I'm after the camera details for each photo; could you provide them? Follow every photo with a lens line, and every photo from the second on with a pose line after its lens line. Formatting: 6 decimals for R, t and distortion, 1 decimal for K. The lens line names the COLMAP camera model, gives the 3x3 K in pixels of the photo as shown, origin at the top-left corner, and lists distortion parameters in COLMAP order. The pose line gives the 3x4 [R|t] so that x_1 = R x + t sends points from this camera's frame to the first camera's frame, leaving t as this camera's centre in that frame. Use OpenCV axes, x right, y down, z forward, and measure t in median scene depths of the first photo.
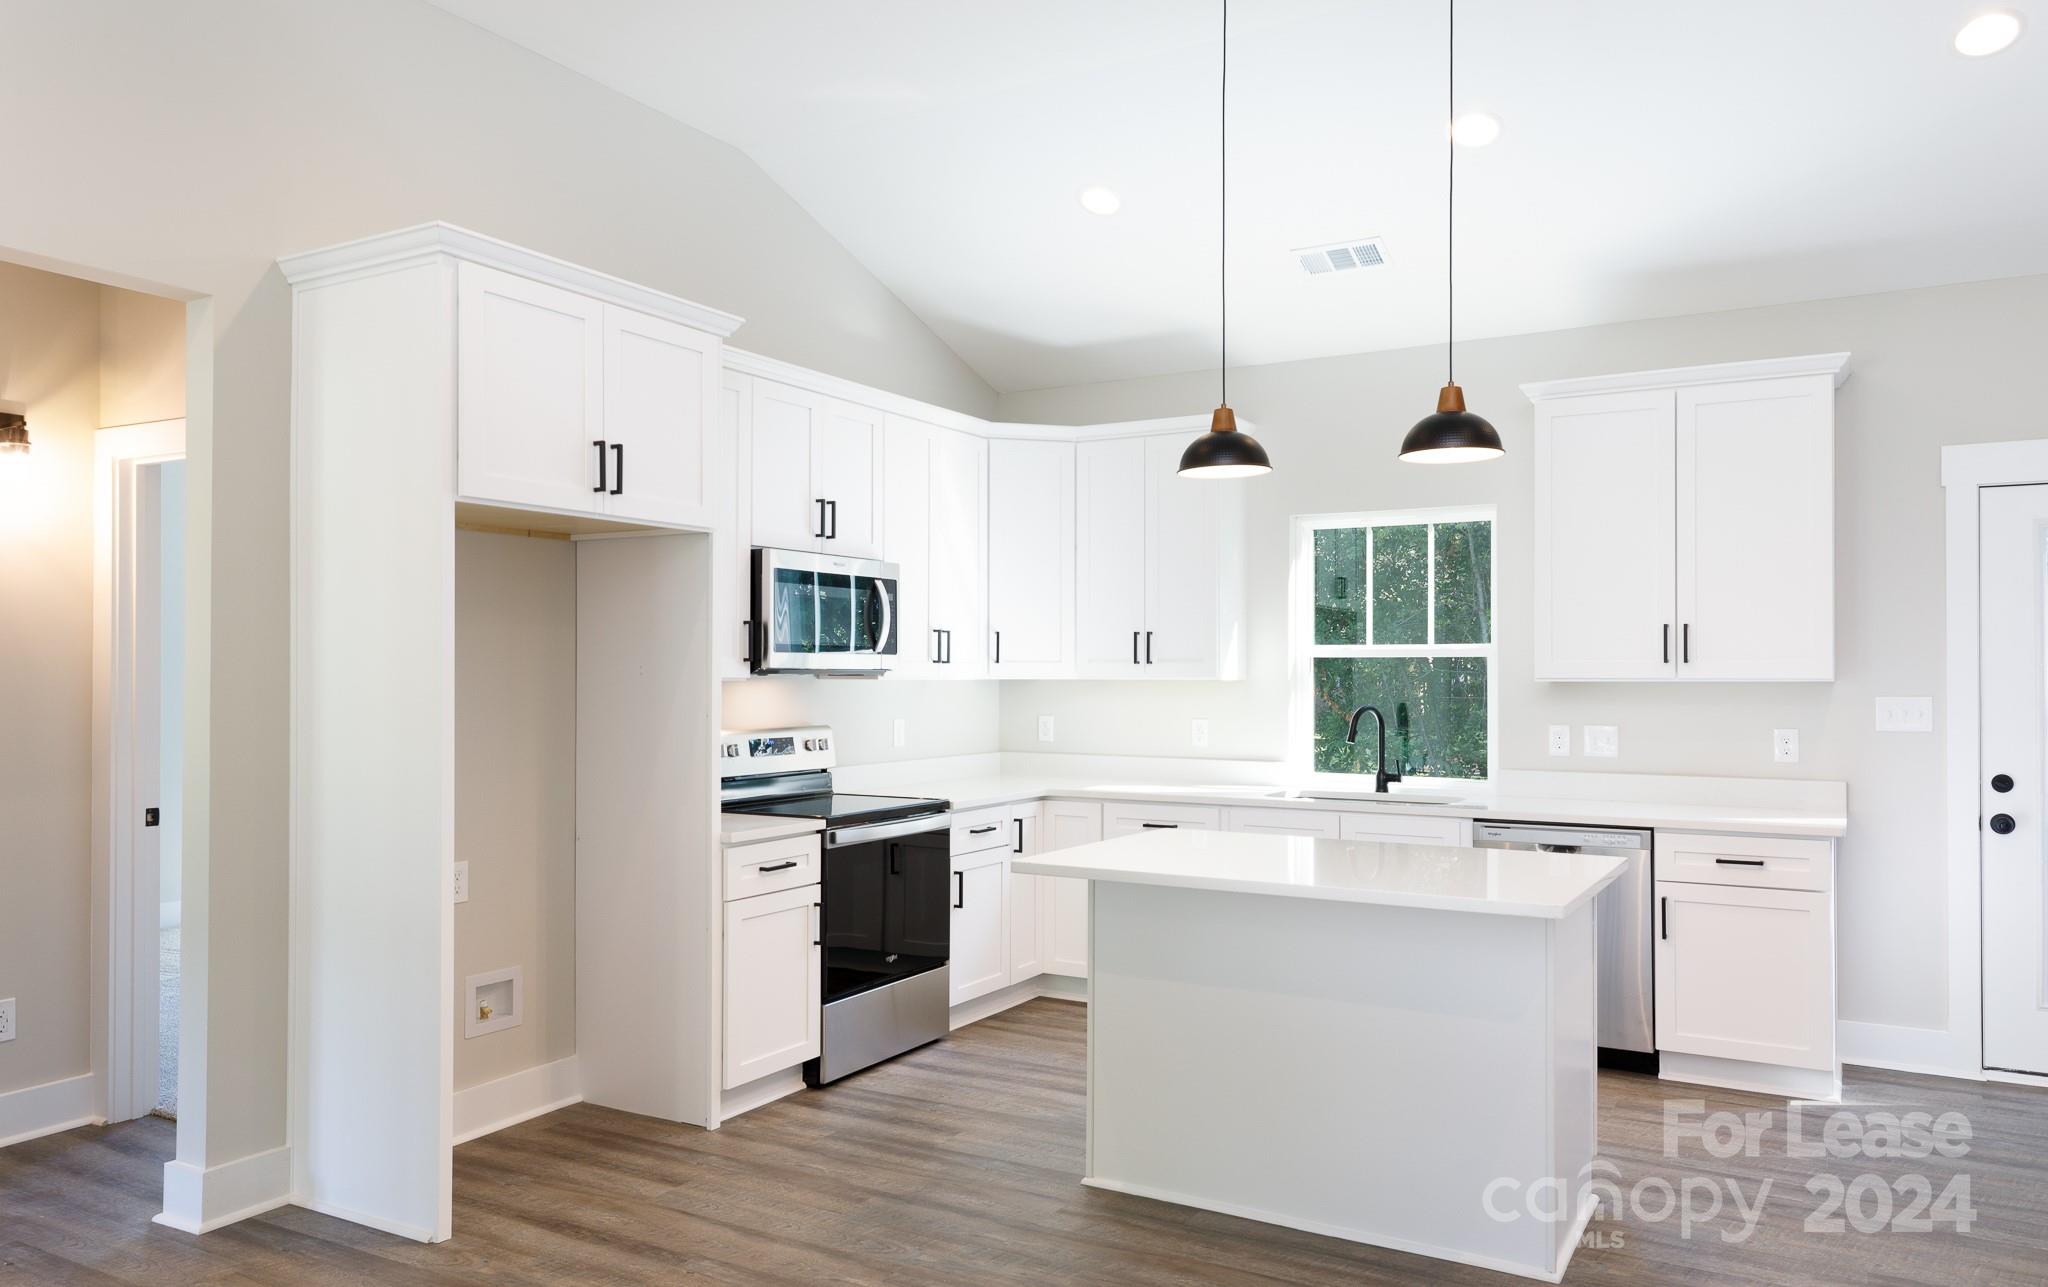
lens RADIAL K [[1449.6, 0, 1024.6], [0, 1449.6, 661.7], [0, 0, 1]] dist [-0.005260, 0.000199]
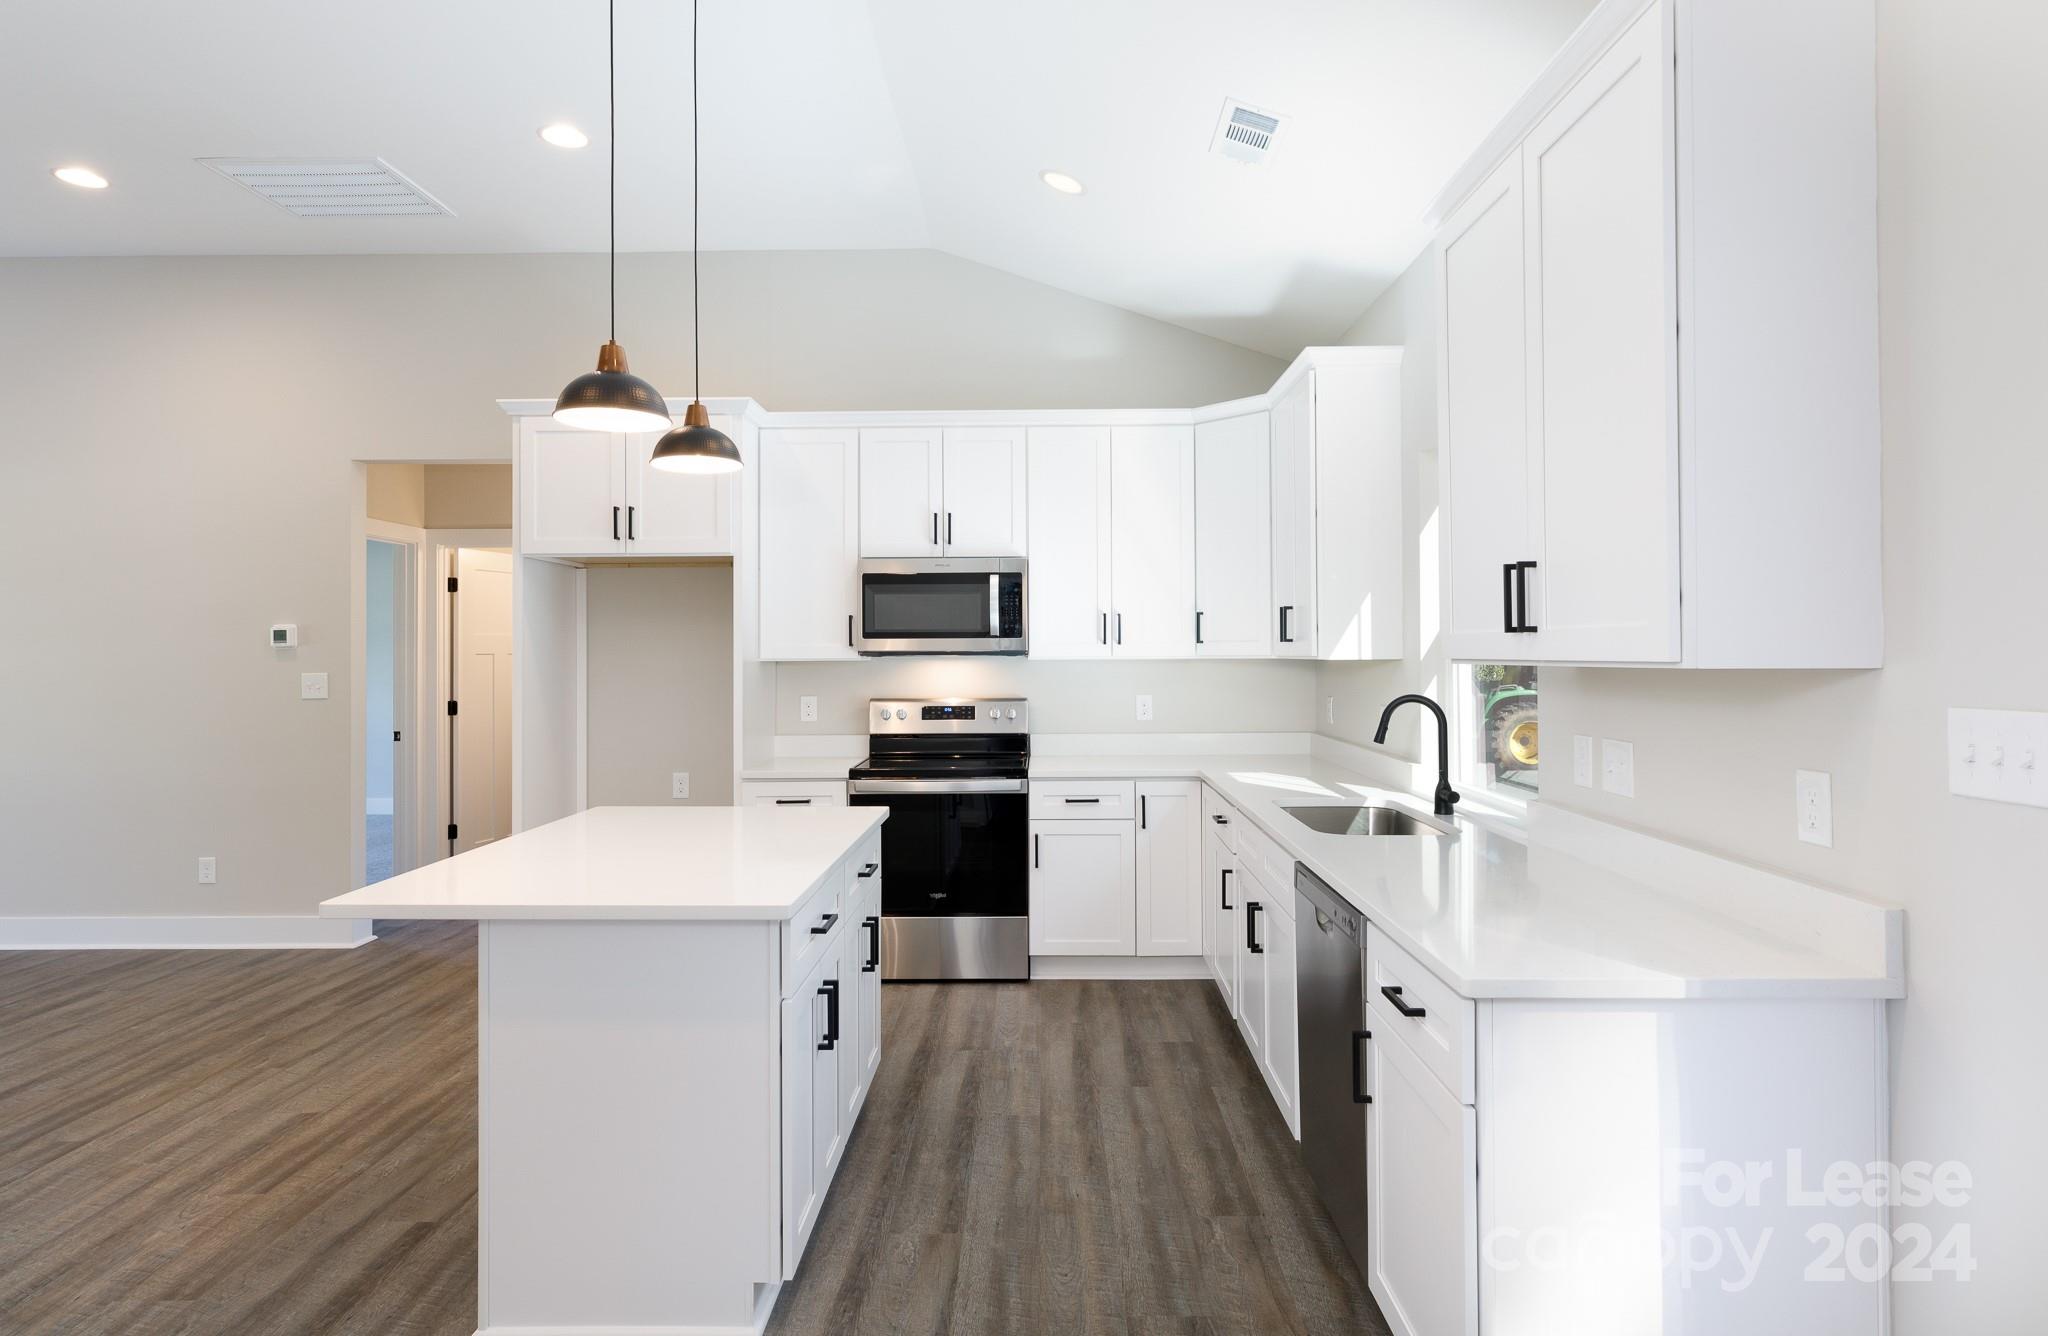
lens RADIAL K [[1115.7, 0, 1023.5], [0, 1115.7, 646.3], [0, 0, 1]] dist [0.002684, 0.000009]
pose [[0.466665, -0.009846, -0.884379, 0.703017], [0.012430, 0.999912, -0.004574, 0.005209], [0.884347, -0.008858, 0.466746, 0.598420]]
